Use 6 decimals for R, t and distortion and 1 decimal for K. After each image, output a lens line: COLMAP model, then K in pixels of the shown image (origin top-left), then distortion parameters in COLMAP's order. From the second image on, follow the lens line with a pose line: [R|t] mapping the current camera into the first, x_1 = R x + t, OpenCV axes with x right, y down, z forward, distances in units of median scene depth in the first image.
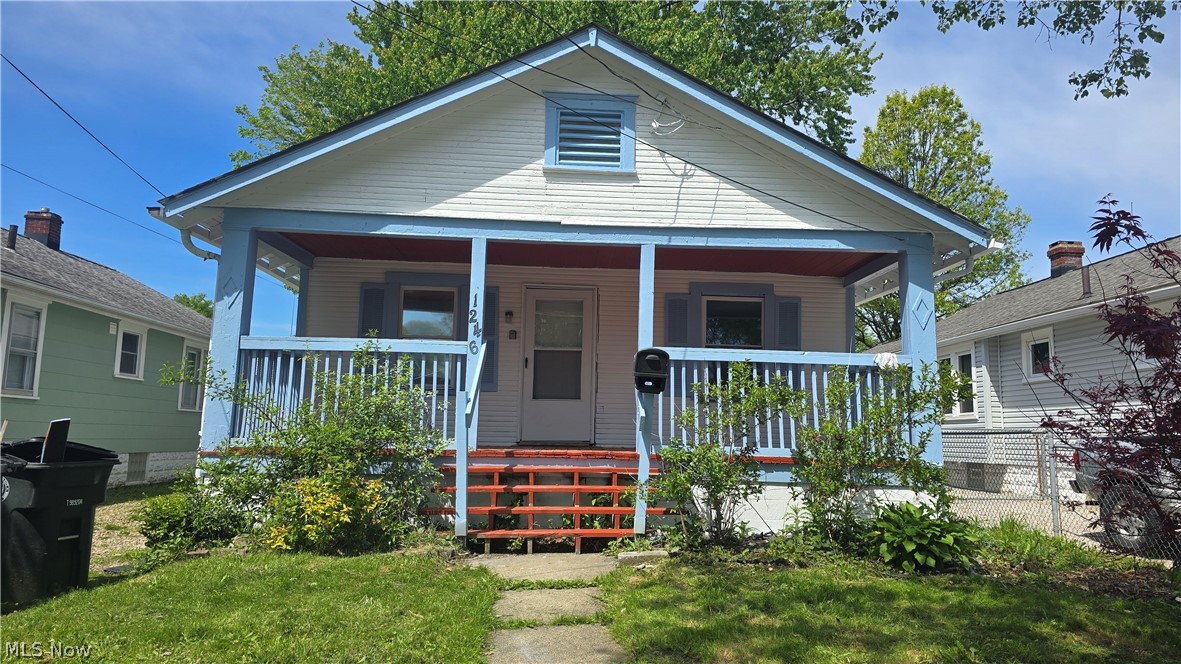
lens RADIAL K [[790.1, 0, 613.7], [0, 790.1, 341.4], [0, 0, 1]] dist [0.037923, -0.007880]
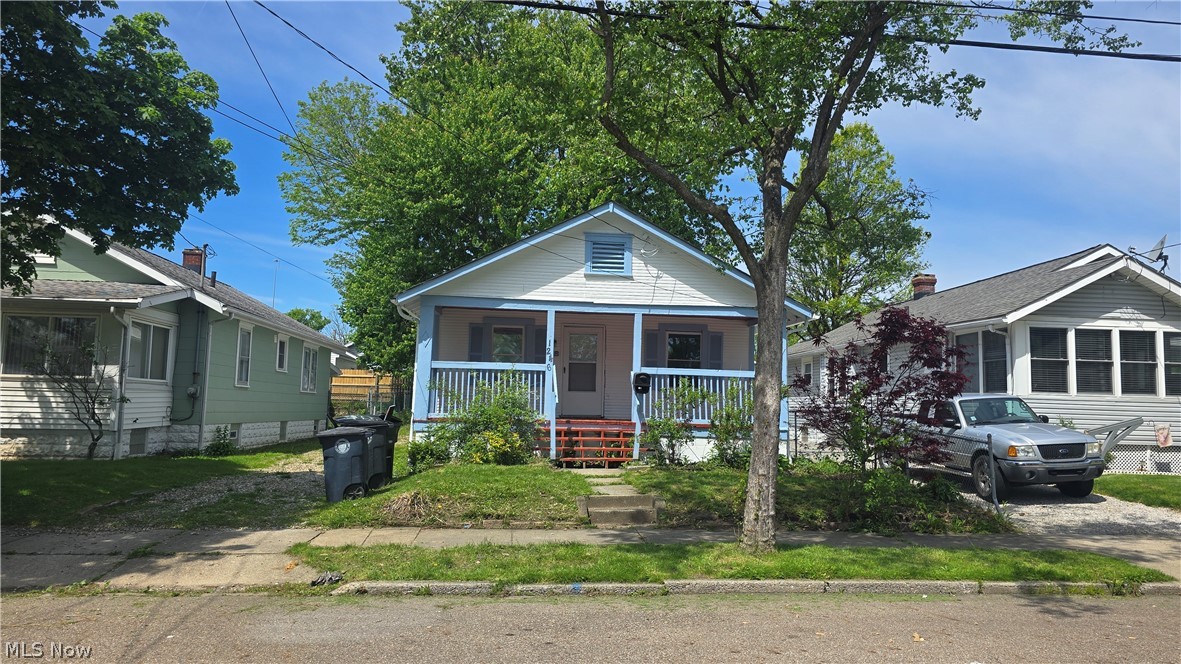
lens RADIAL K [[790.1, 0, 593.4], [0, 790.1, 333.4], [0, 0, 1]] dist [0.037923, -0.007880]
pose [[0.999708, 0.007697, 0.022893, -0.110813], [-0.008261, 0.999662, 0.024648, -0.122756], [-0.022696, -0.024830, 0.999434, -0.927938]]
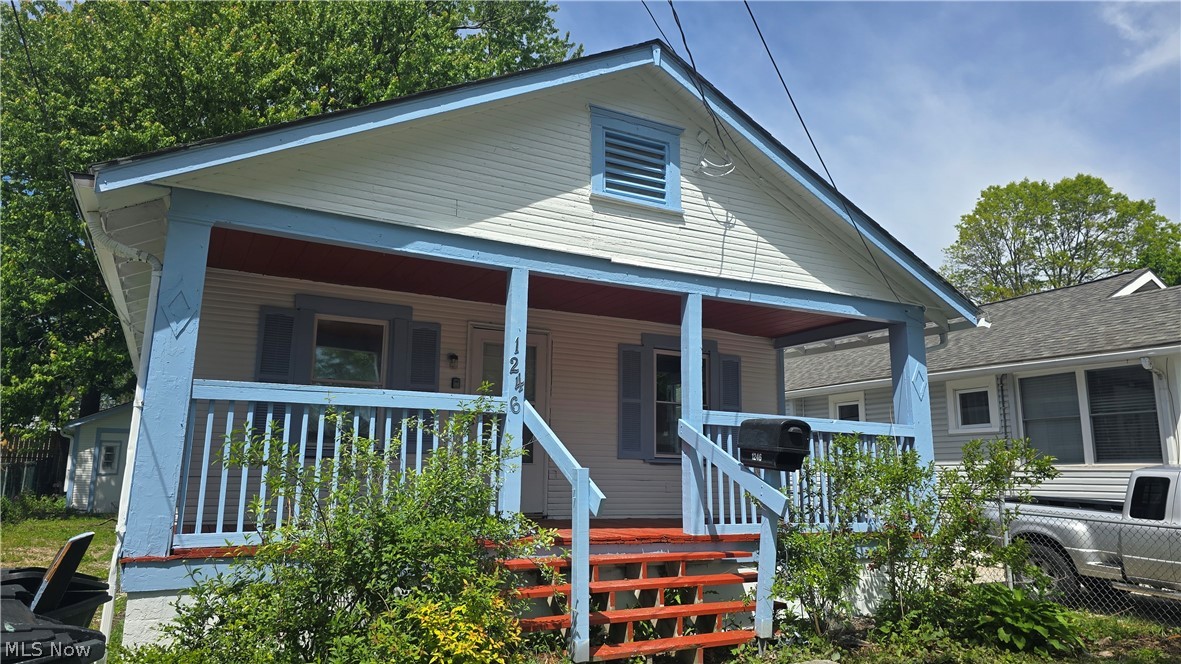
lens RADIAL K [[790.1, 0, 591.7], [0, 790.1, 332.8], [0, 0, 1]] dist [0.037923, -0.007880]
pose [[0.914788, 0.066663, 0.398395, -0.420842], [-0.043277, 0.996786, -0.067418, -0.014468], [-0.401609, 0.044432, 0.914733, 0.236112]]
